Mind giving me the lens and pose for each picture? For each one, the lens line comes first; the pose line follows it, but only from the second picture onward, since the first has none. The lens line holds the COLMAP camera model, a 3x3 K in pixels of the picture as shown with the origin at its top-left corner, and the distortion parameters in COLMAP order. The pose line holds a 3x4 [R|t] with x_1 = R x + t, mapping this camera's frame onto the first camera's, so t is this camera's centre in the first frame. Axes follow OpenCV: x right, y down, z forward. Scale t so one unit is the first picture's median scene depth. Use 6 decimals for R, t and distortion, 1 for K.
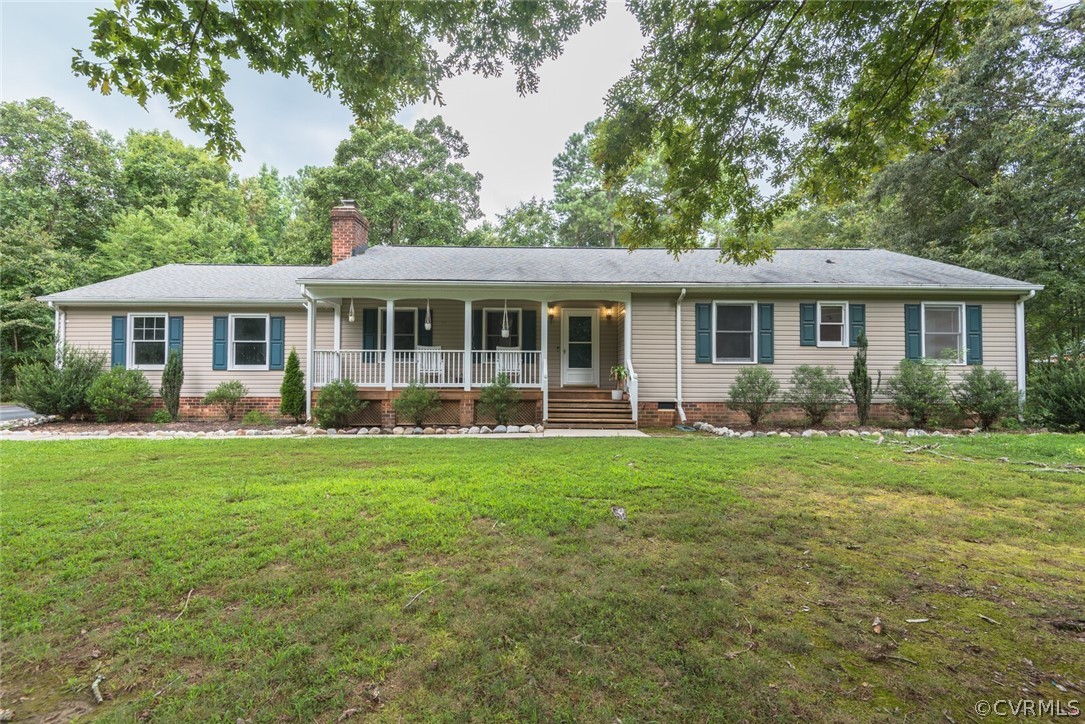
lens RADIAL K [[501.2, 0, 553.2], [0, 501.2, 363.9], [0, 0, 1]] dist [0.038549, -0.023513]
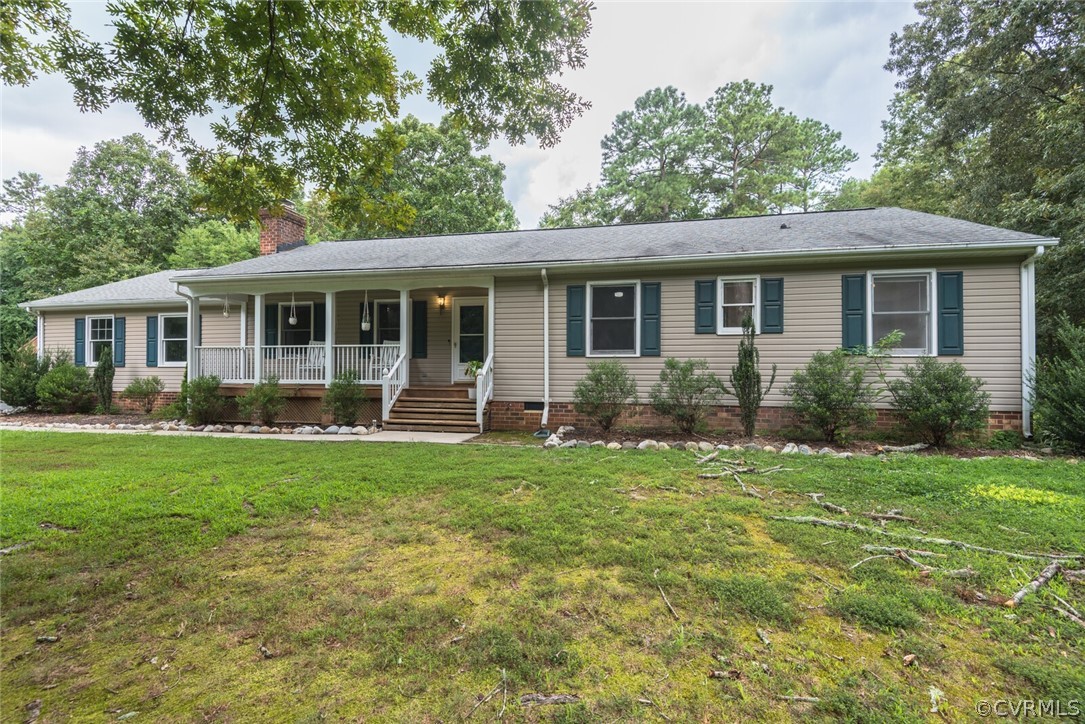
lens RADIAL K [[501.2, 0, 553.2], [0, 501.2, 363.9], [0, 0, 1]] dist [0.038549, -0.023513]
pose [[0.972734, -0.005379, -0.231861, 0.443105], [0.008359, 0.999895, 0.011869, 0.000752], [0.231773, -0.013484, 0.972676, 0.167151]]
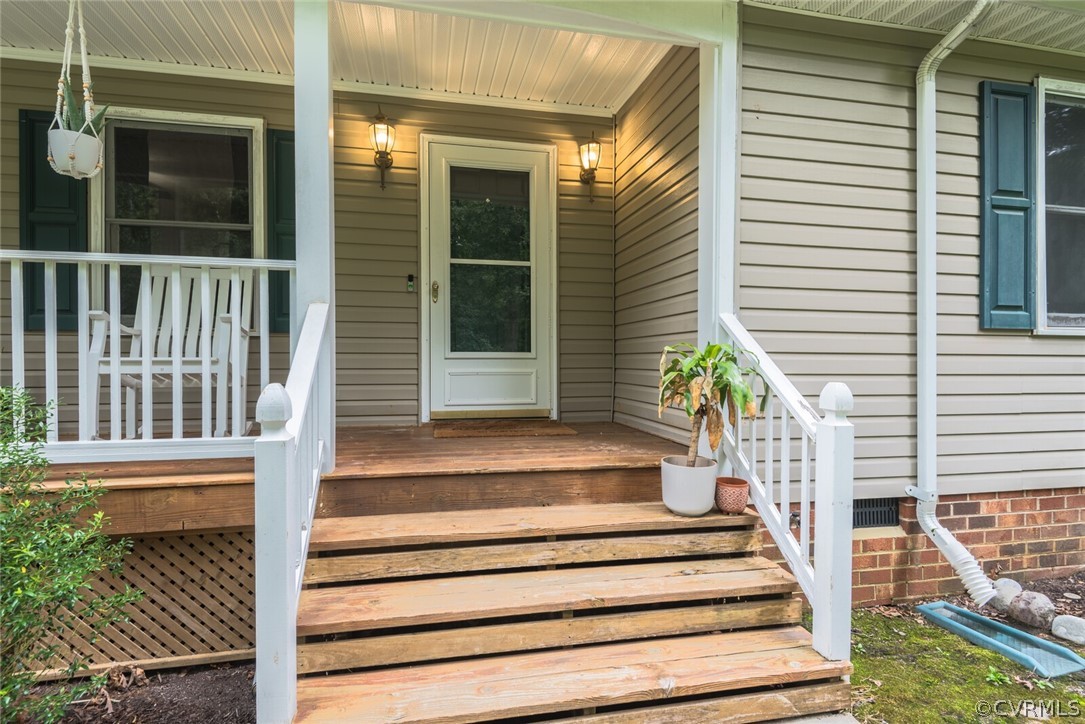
lens RADIAL K [[552.0, 0, 545.7], [0, 552.0, 363.1], [0, 0, 1]] dist [0.047069, -0.033129]
pose [[0.981070, -0.003936, 0.193614, 0.025620], [-0.002002, 0.999534, 0.030466, 0.005131], [-0.193644, -0.030277, 0.980605, 0.750932]]
